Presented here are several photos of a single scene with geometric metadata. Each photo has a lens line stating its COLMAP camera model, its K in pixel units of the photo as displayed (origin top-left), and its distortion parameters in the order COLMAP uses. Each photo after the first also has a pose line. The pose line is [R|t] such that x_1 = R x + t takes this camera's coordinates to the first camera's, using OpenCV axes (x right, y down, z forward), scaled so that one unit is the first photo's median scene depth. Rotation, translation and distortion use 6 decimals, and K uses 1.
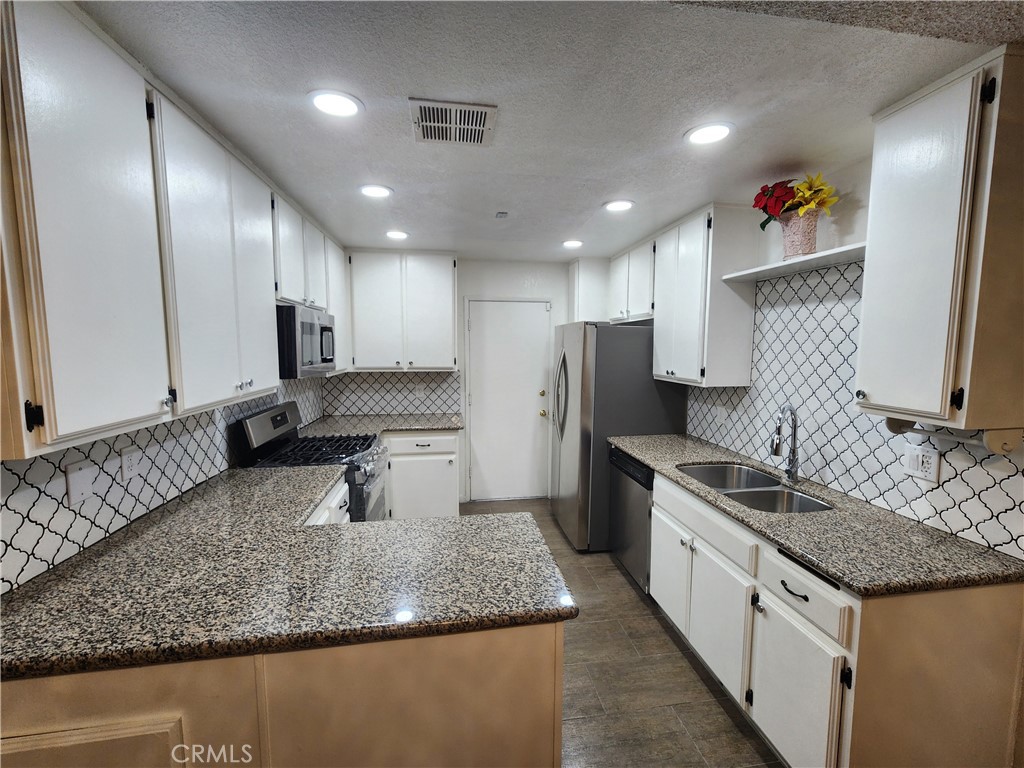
lens RADIAL K [[424.2, 0, 516.2], [0, 424.2, 385.5], [0, 0, 1]] dist [-0.001600, 0.001317]
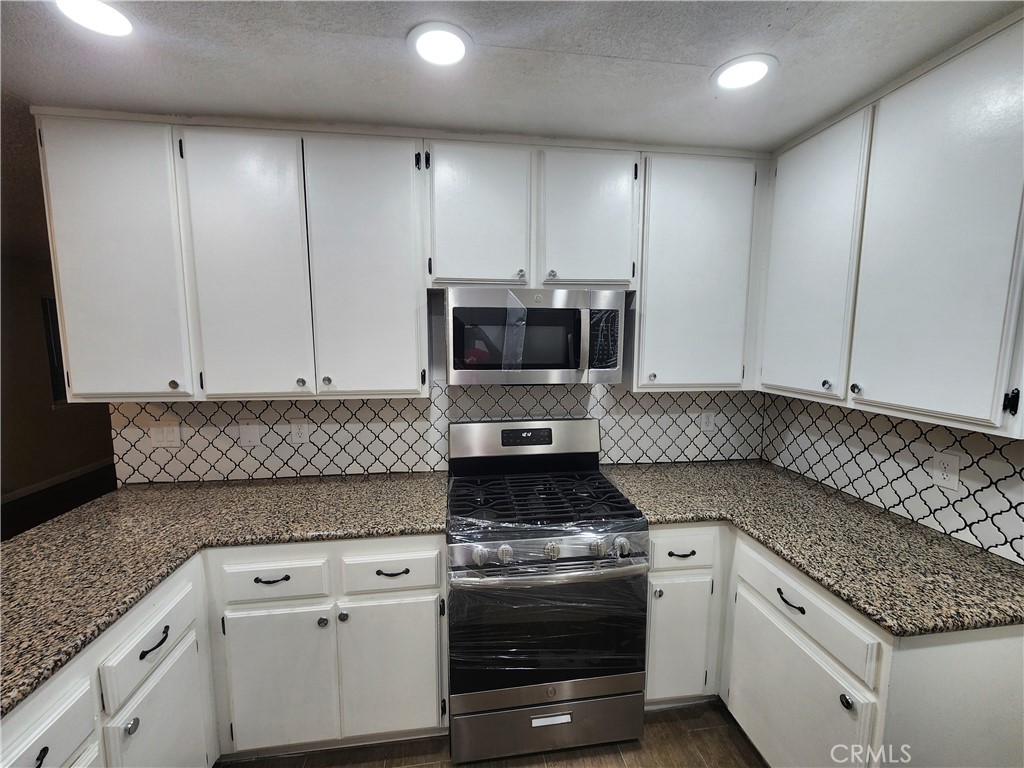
lens RADIAL K [[424.2, 0, 514.5], [0, 424.2, 382.0], [0, 0, 1]] dist [-0.001600, 0.001317]
pose [[-0.017339, 0.105342, -0.994285, 0.228501], [-0.097977, 0.989469, 0.106540, -0.112358], [0.995038, 0.099265, -0.006836, 1.122795]]
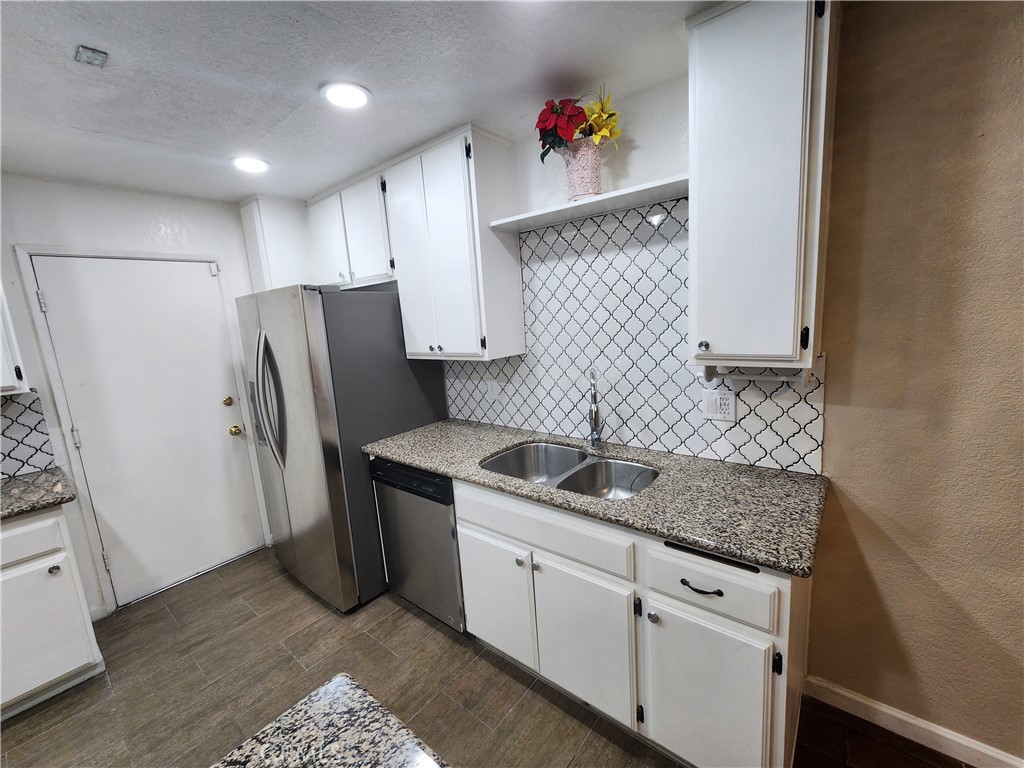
lens RADIAL K [[424.2, 0, 516.1], [0, 424.2, 384.3], [0, 0, 1]] dist [-0.001600, 0.001317]
pose [[0.741892, -0.163784, 0.650209, -0.058489], [0.131816, 0.986411, 0.098069, -0.026113], [-0.657436, 0.012951, 0.753399, 0.383021]]
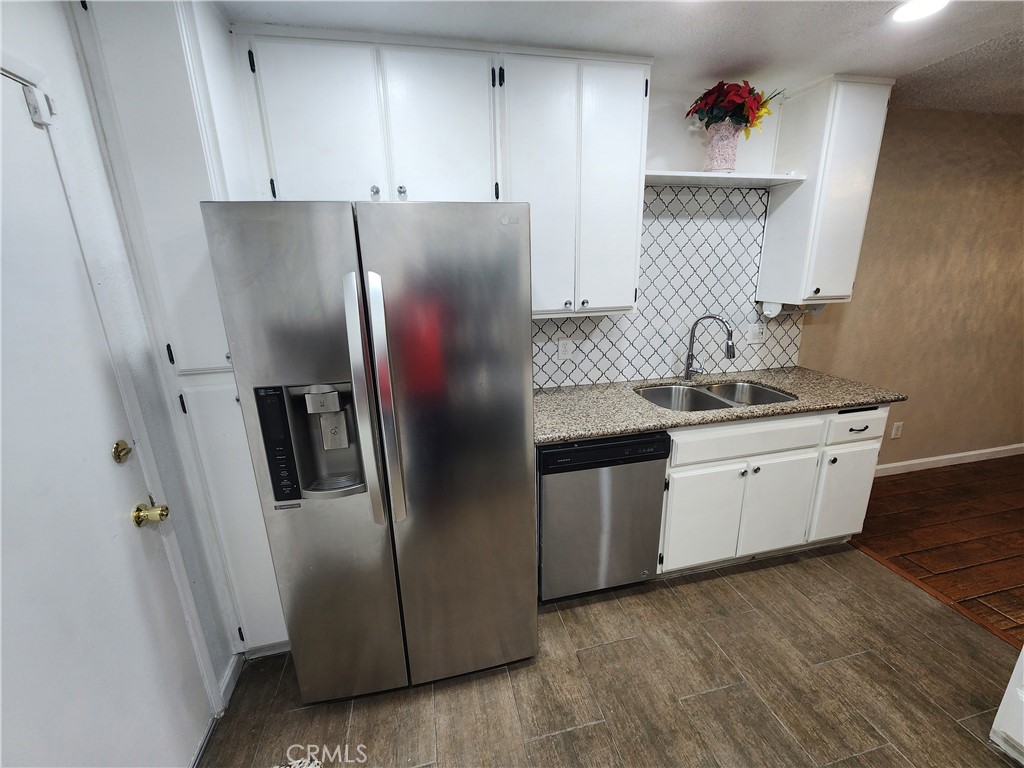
lens RADIAL K [[424.2, 0, 512.8], [0, 424.2, 384.8], [0, 0, 1]] dist [-0.001600, 0.001317]
pose [[-0.073387, -0.272014, 0.959491, -0.392490], [0.116965, 0.953098, 0.279148, -0.131878], [-0.990421, 0.132713, -0.038129, 1.407812]]
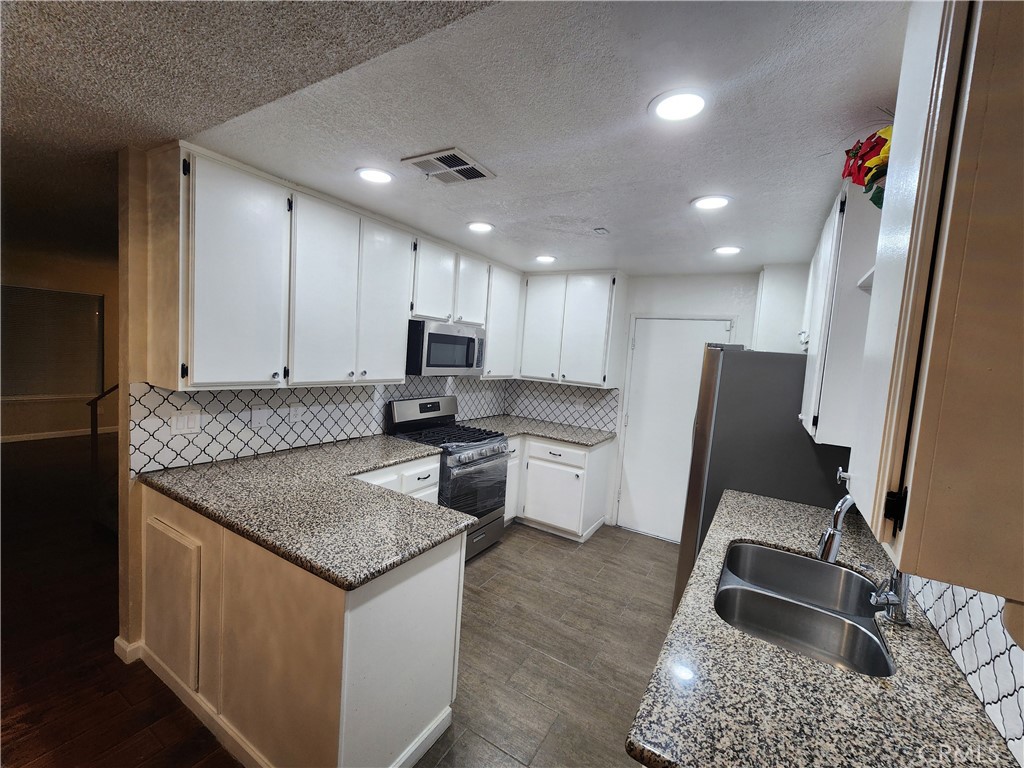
lens RADIAL K [[424.2, 0, 516.1], [0, 424.2, 384.3], [0, 0, 1]] dist [-0.001600, 0.001317]
pose [[0.766000, 0.102240, -0.634658, 0.547751], [-0.131098, 0.991368, 0.001474, -0.030238], [0.629331, 0.082073, 0.772791, 0.169745]]
